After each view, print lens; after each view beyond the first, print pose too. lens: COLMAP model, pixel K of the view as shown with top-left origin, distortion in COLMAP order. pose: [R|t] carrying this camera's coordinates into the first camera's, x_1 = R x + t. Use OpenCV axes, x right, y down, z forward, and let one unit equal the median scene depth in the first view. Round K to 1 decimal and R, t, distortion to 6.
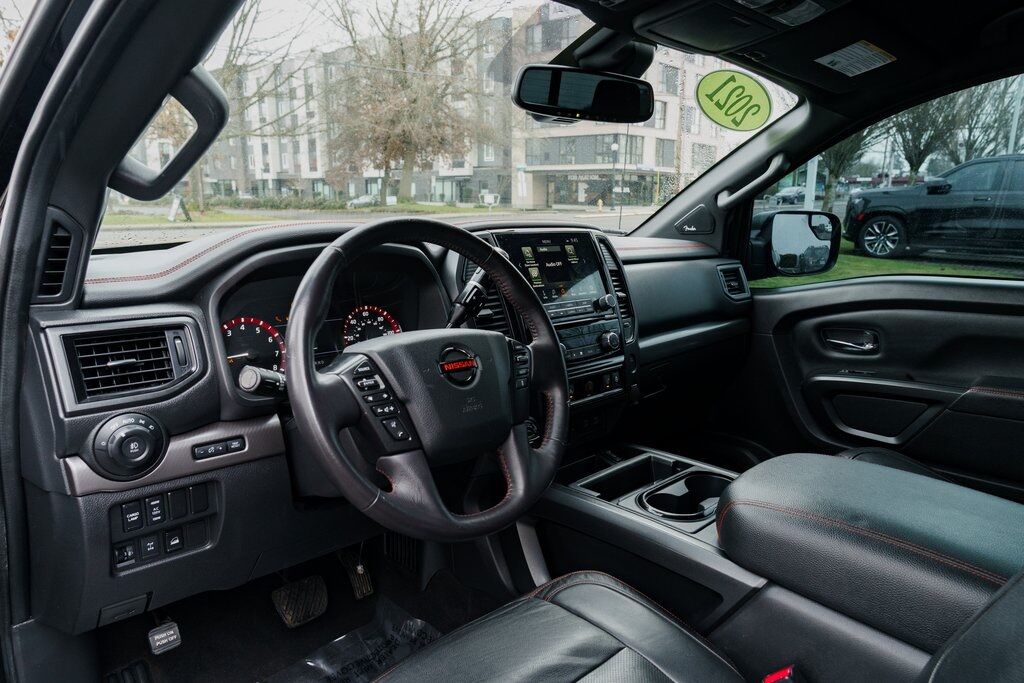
lens RADIAL K [[700.7, 0, 516.4], [0, 700.7, 346.2], [0, 0, 1]] dist [-0.019748, -0.000392]
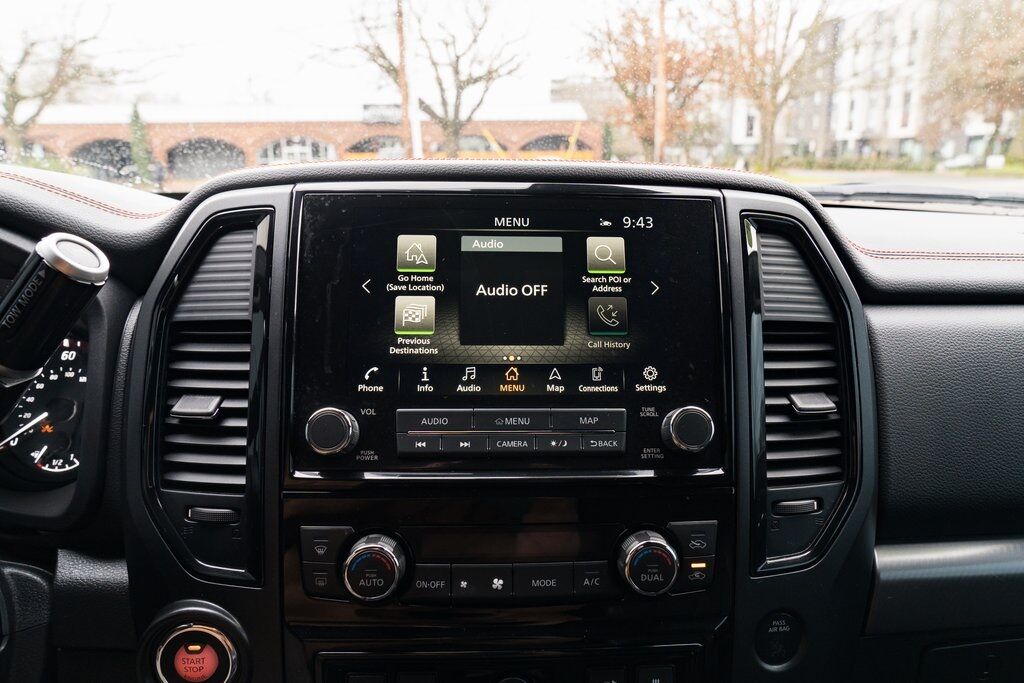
lens RADIAL K [[718.1, 0, 533.6], [0, 718.1, 336.6], [0, 0, 1]] dist [-0.008044, 0.000369]
pose [[0.733272, 0.157592, -0.661420, 0.258072], [-0.135748, 0.987116, 0.084699, -0.110477], [0.666246, 0.027679, 0.745218, 0.658646]]
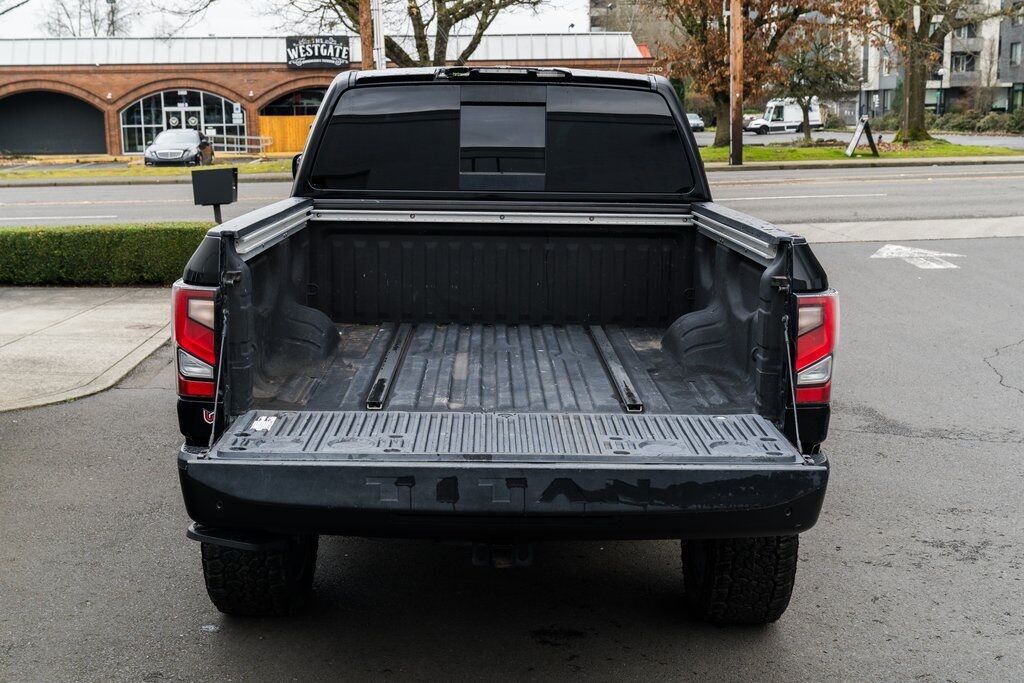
lens RADIAL K [[1371.1, 0, 512.0], [0, 1371.1, 341.5], [0, 0, 1]] dist [0.081539, -0.016231]
pose [[0.704403, 0.104795, -0.702022, 3.878650], [-0.135464, 0.990710, 0.011966, 0.459369], [0.696754, 0.086670, 0.712055, -2.802967]]
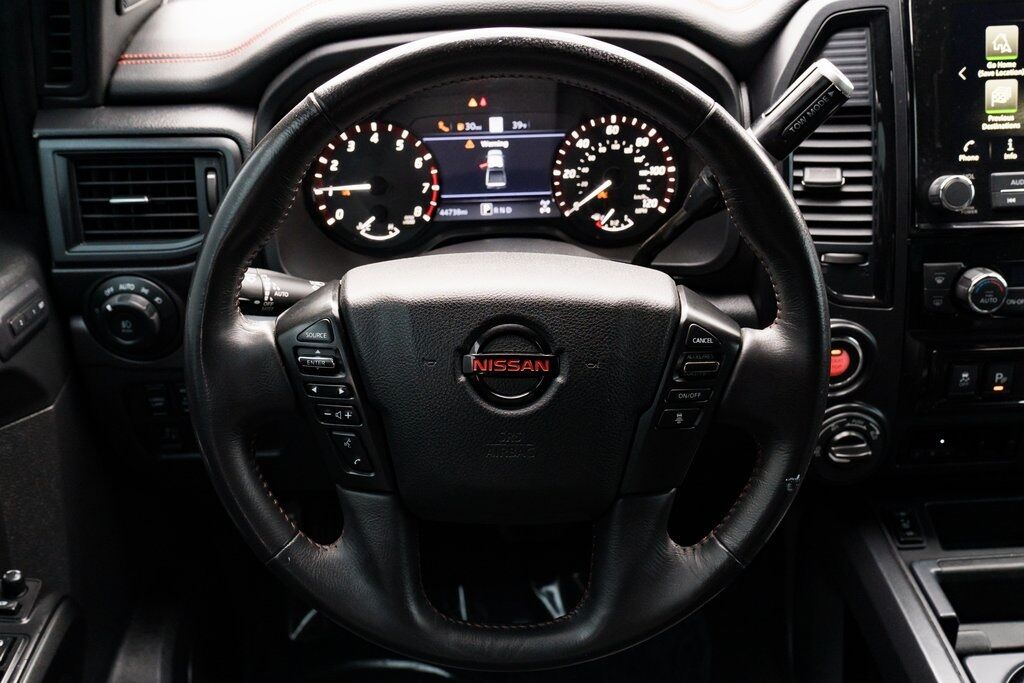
lens RADIAL K [[1059.7, 0, 508.1], [0, 1059.7, 345.2], [0, 0, 1]] dist [0.008435, 0.028489]
pose [[0.736920, 0.331577, -0.589072, 0.201674], [-0.102732, 0.916245, 0.387222, -0.156465], [0.668128, -0.224835, 0.709263, 0.257513]]
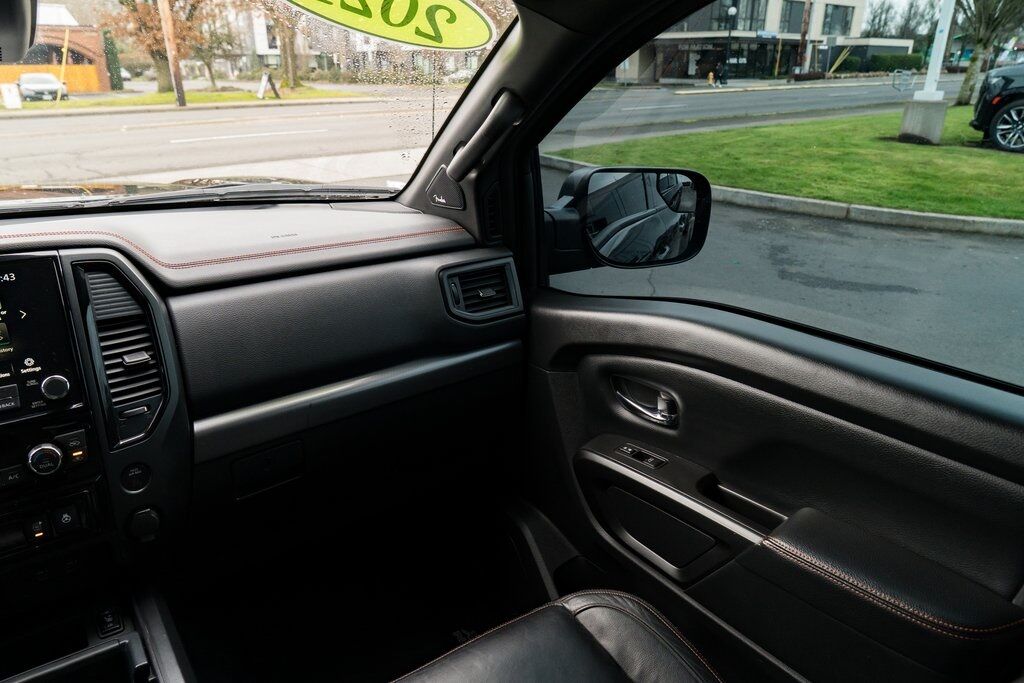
lens RADIAL K [[695.1, 0, 509.9], [0, 695.1, 344.3], [0, 0, 1]] dist [-0.009206, -0.003111]
pose [[0.986454, 0.055304, -0.154437, 0.541023], [-0.028461, 0.984878, 0.170893, -0.190597], [0.161553, -0.164183, 0.973111, 0.462275]]
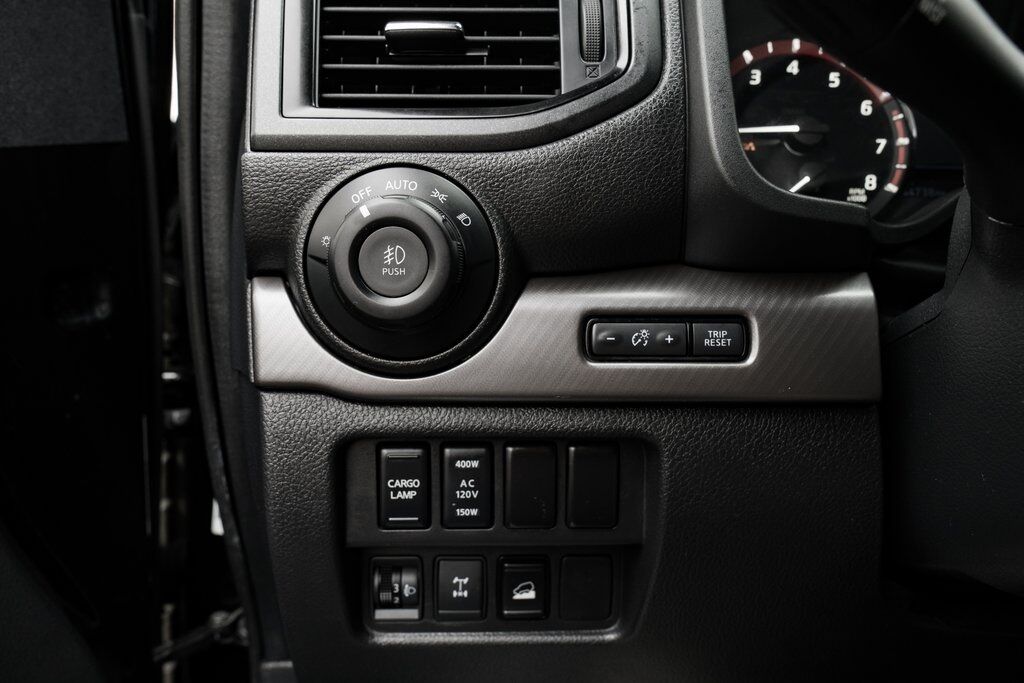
lens RADIAL K [[780.4, 0, 512.0], [0, 780.4, 341.5], [0, 0, 1]] dist [-0.006496, -0.001147]
pose [[0.736132, 0.091030, -0.670689, -0.143107], [-0.127076, 0.991881, -0.004851, 0.092936], [0.664802, 0.088799, 0.741723, 0.410776]]
